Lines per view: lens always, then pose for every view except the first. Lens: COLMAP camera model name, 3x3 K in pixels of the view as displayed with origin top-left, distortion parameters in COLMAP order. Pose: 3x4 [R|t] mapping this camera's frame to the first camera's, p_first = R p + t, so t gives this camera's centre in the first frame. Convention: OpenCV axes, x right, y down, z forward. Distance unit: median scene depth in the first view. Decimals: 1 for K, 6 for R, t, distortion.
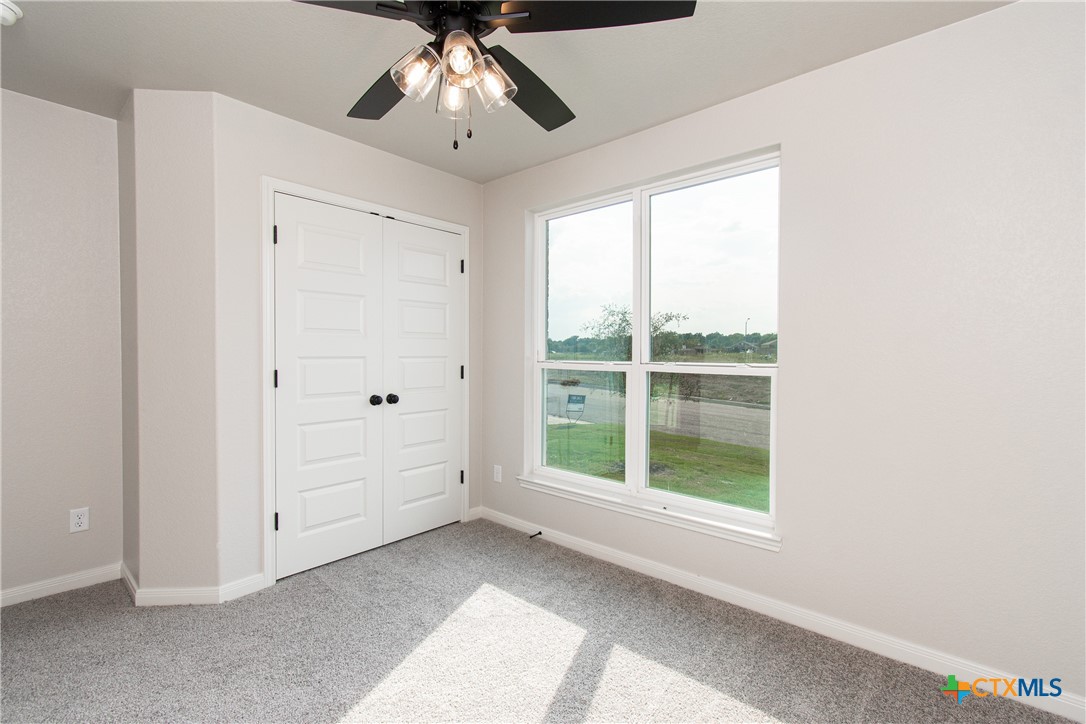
lens RADIAL K [[486.2, 0, 509.5], [0, 486.2, 360.3], [0, 0, 1]] dist [-0.000144, -0.000060]
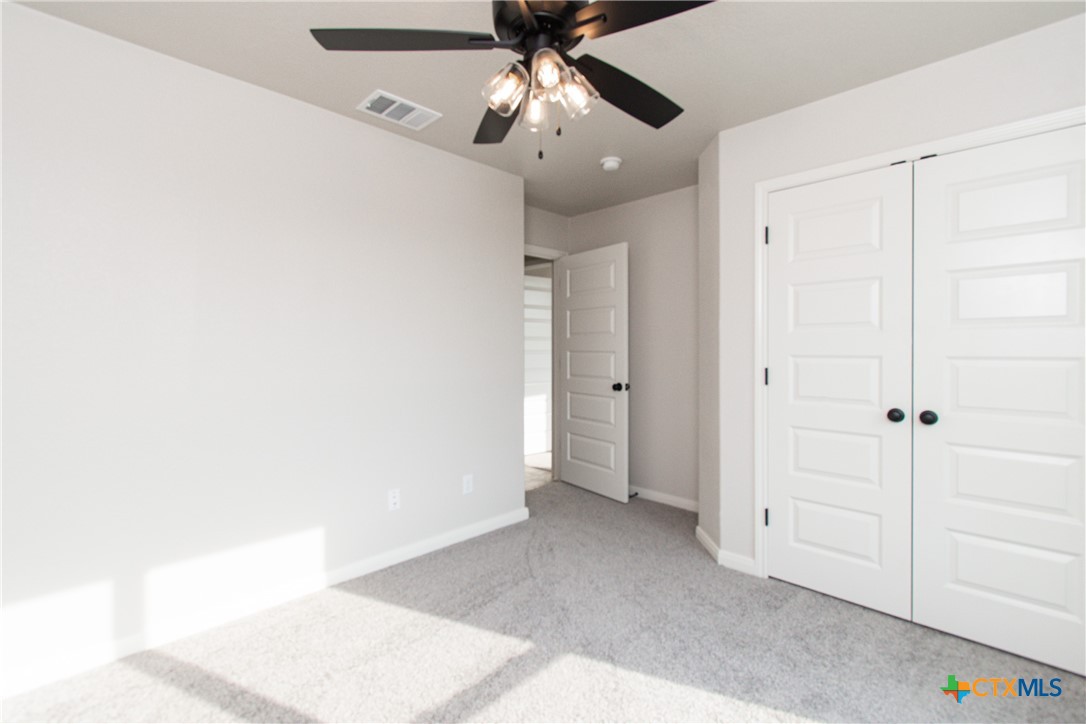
lens RADIAL K [[471.7, 0, 569.8], [0, 471.7, 351.4], [0, 0, 1]] dist [-0.002796, -0.000548]
pose [[0.006446, -0.000796, -0.999979, 0.498298], [-0.016291, 0.999867, -0.000901, -0.007027], [0.999847, 0.016297, 0.006433, 0.572642]]
